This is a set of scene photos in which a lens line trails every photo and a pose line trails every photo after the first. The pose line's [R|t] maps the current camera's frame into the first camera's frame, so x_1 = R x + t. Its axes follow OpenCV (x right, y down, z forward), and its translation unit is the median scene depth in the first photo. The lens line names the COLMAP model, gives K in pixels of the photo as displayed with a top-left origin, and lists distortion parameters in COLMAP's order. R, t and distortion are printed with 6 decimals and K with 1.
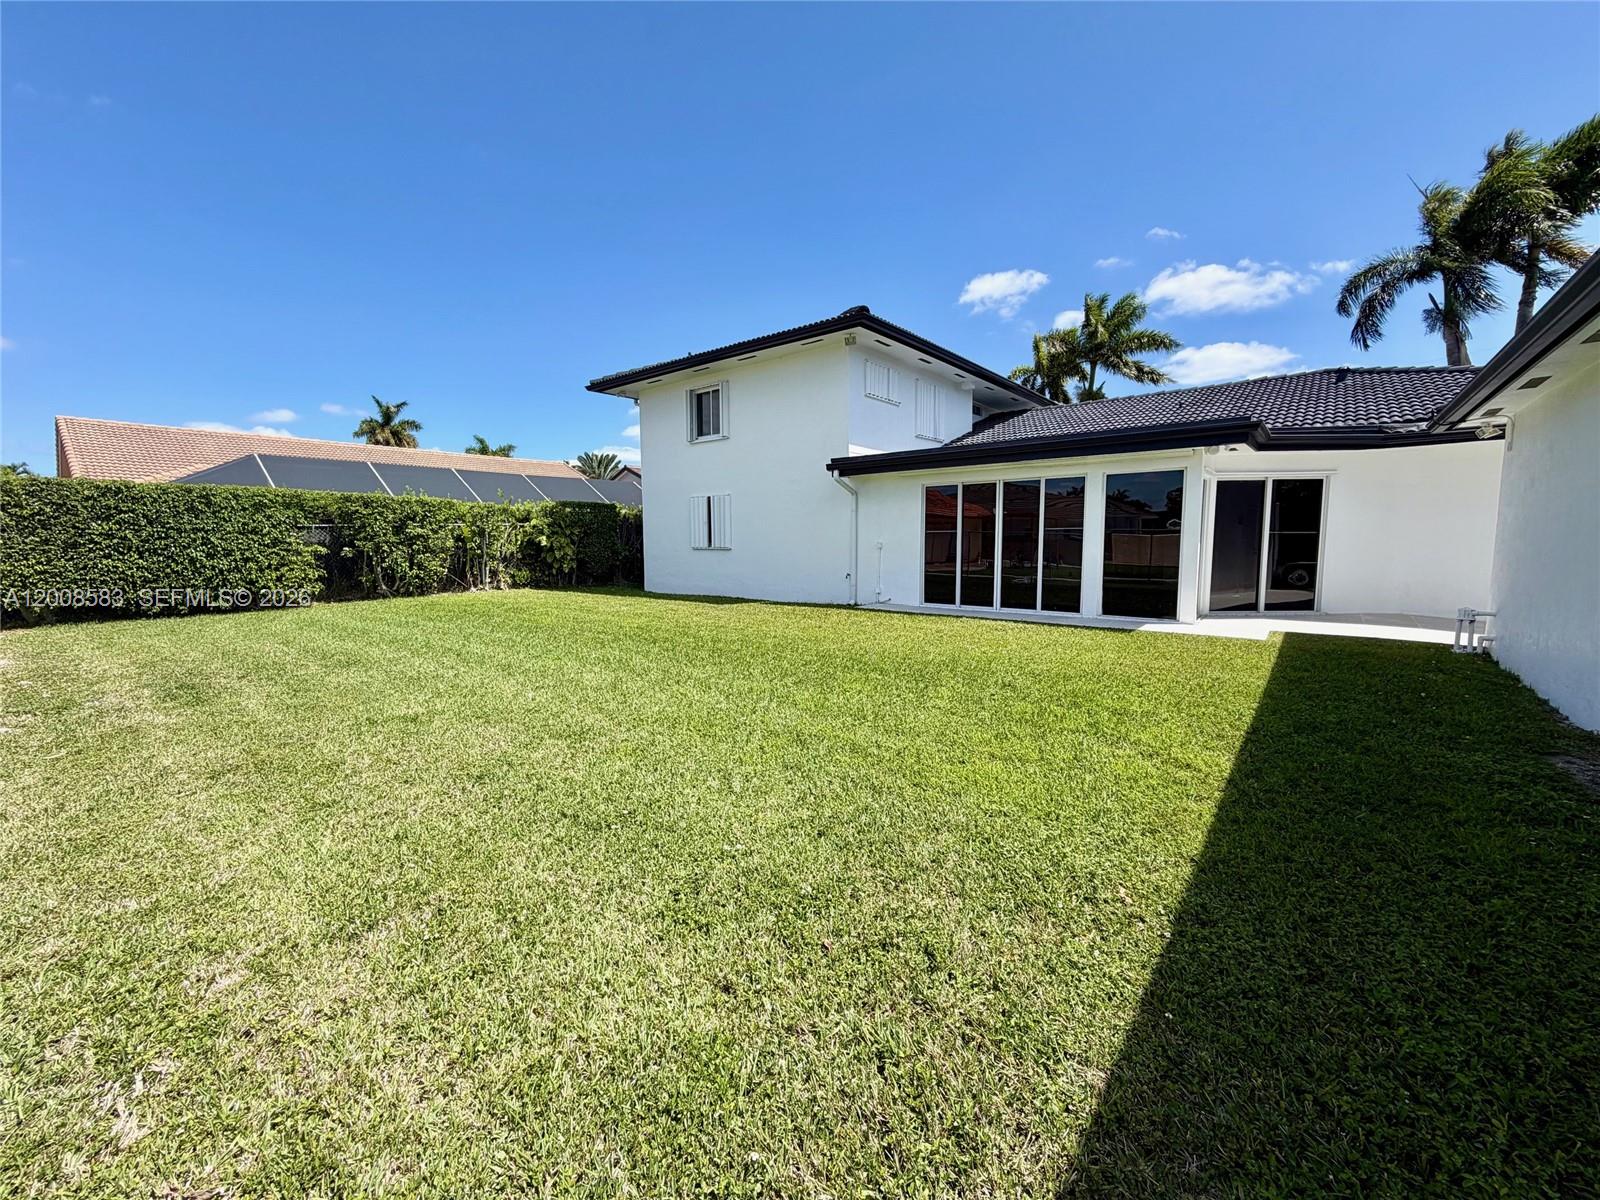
lens RADIAL K [[636.6, 0, 797.9], [0, 636.6, 600.4], [0, 0, 1]] dist [0.012936, -0.001192]
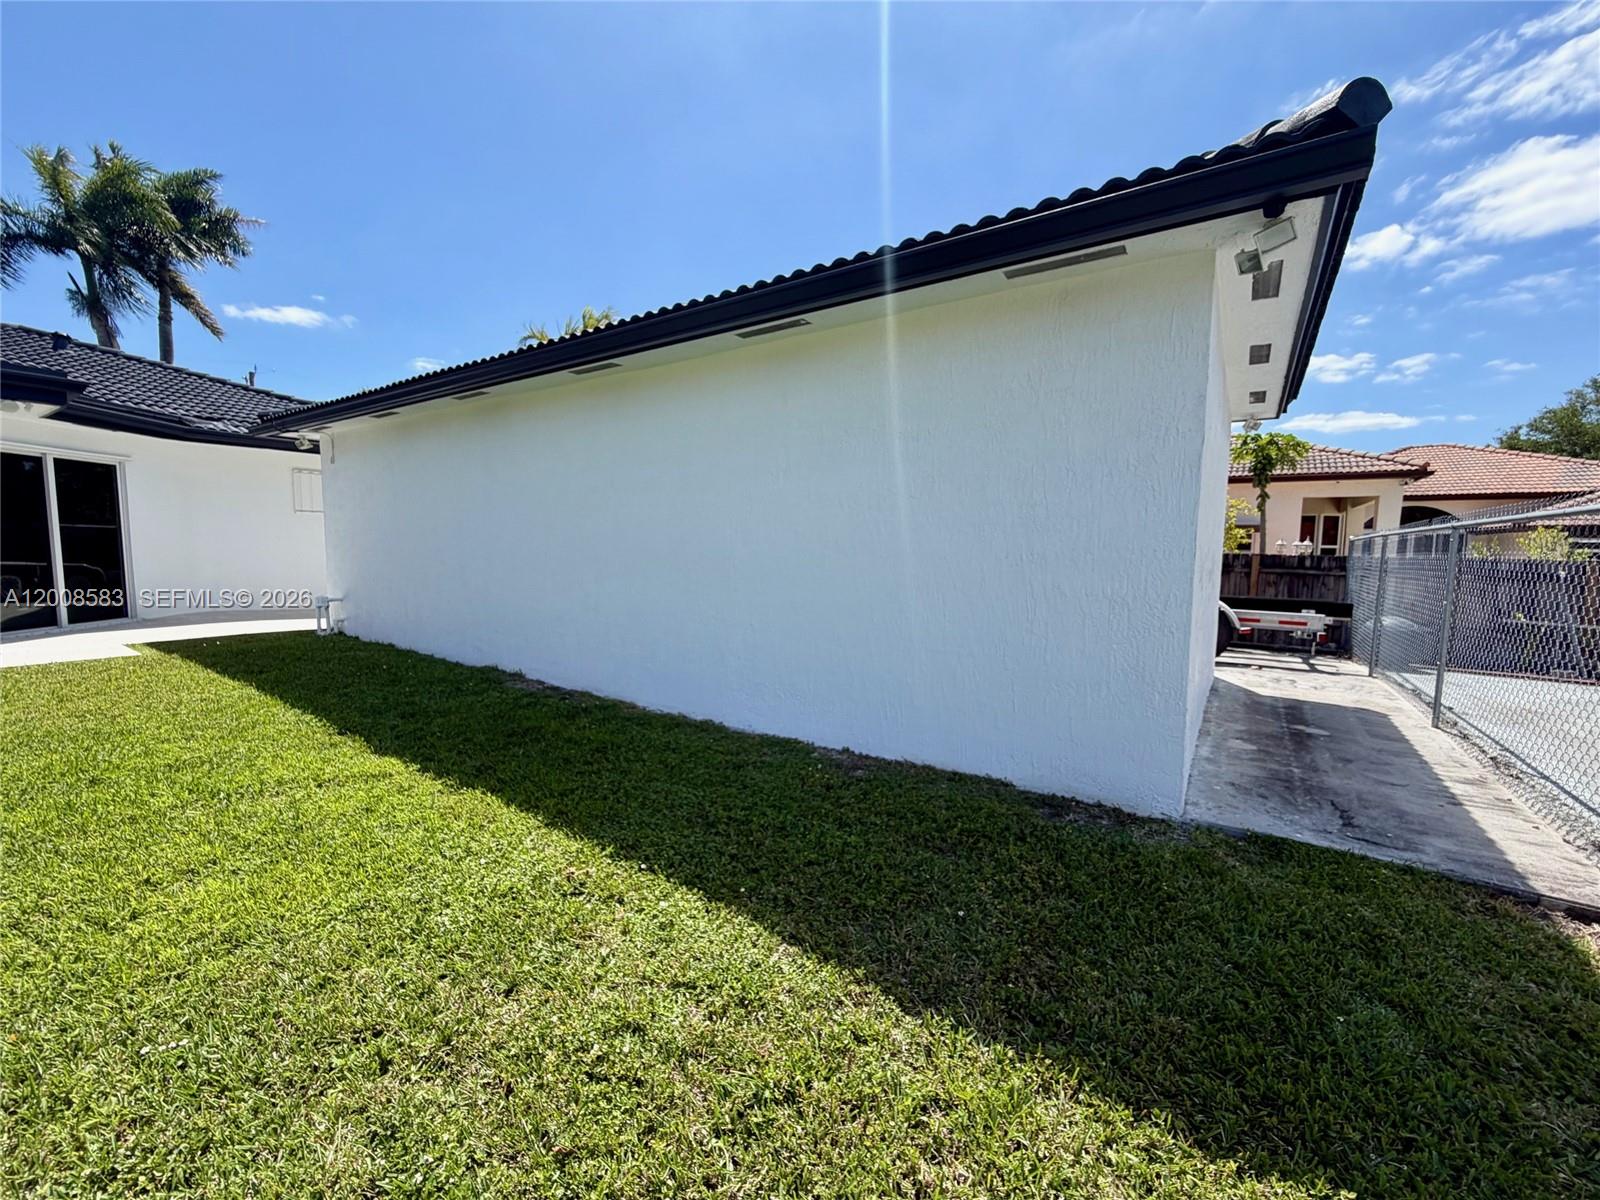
lens RADIAL K [[636.6, 0, 793.9], [0, 636.6, 603.7], [0, 0, 1]] dist [0.012936, -0.001192]
pose [[-0.069164, -0.087451, 0.993765, -0.117401], [0.084693, 0.992039, 0.093194, -0.007740], [-0.994004, 0.090610, -0.061207, 0.161302]]
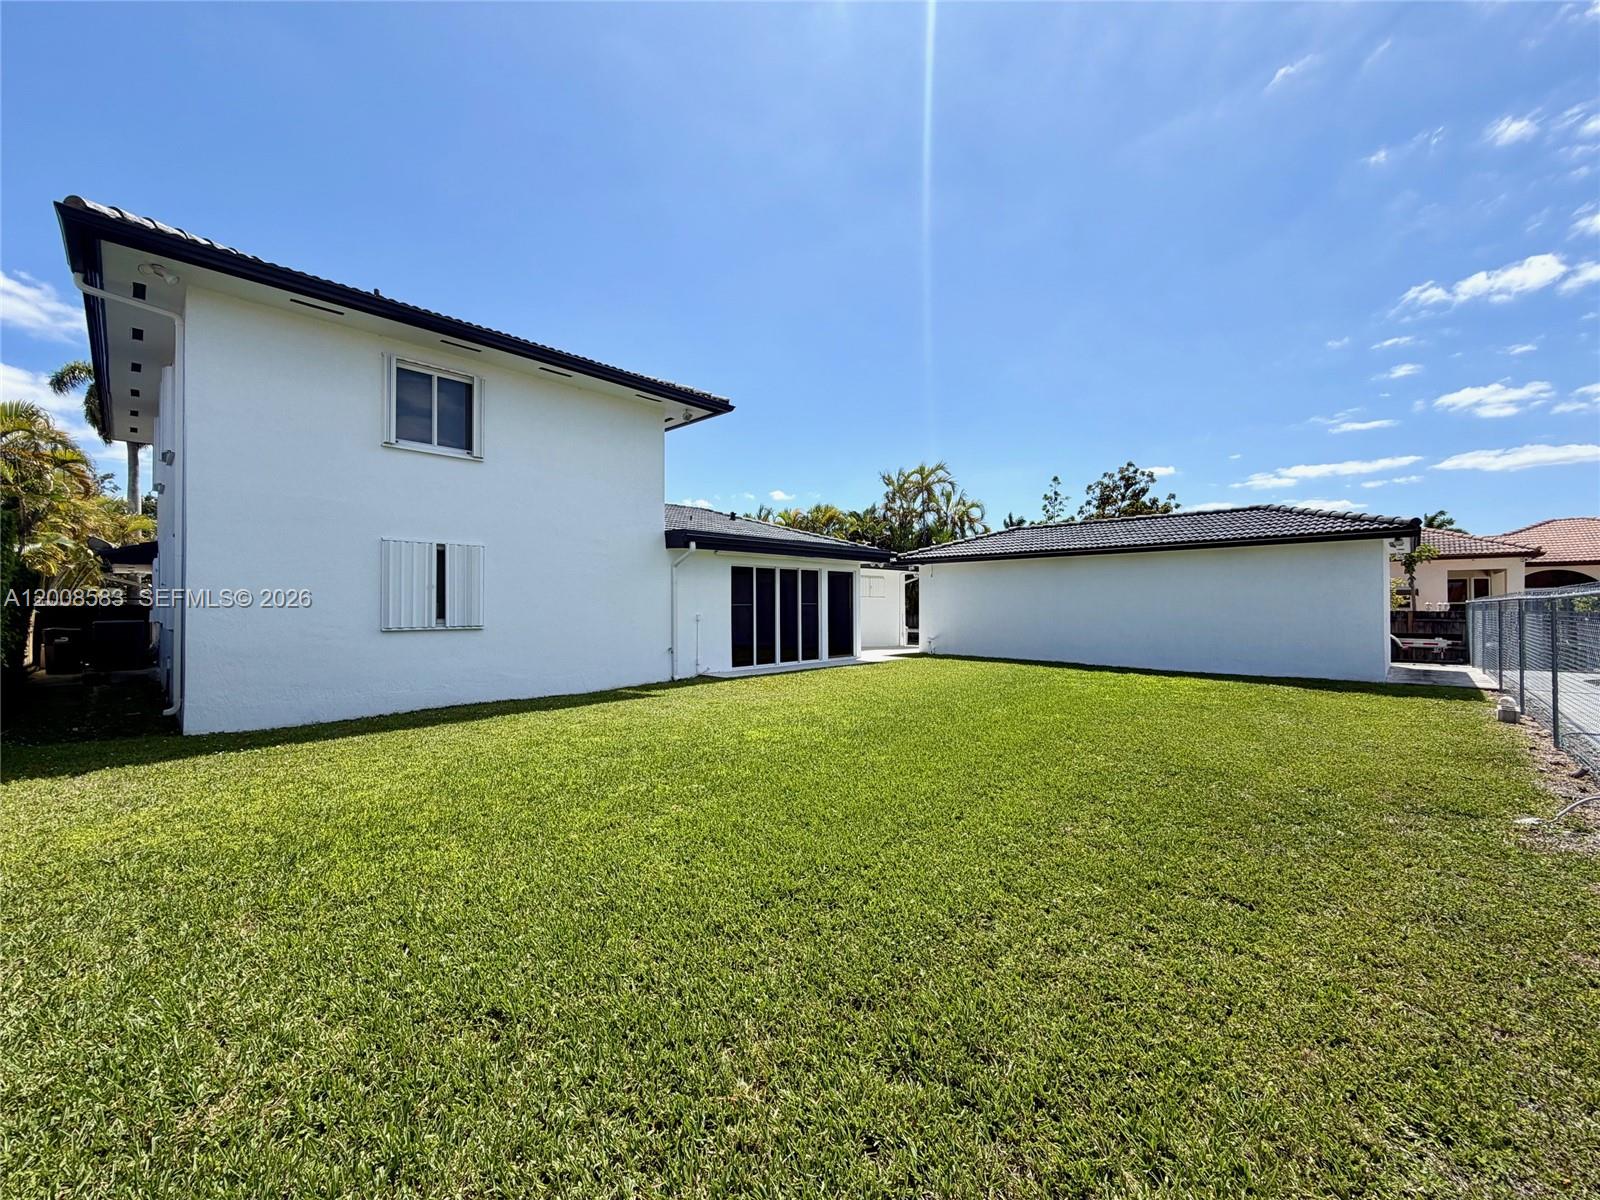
lens RADIAL K [[636.6, 0, 800.5], [0, 636.6, 598.3], [0, 0, 1]] dist [0.012936, -0.001192]
pose [[0.076001, 0.012674, 0.997027, -1.002166], [0.099948, 0.994786, -0.020264, -0.091226], [-0.992086, 0.101191, 0.074338, 0.859964]]
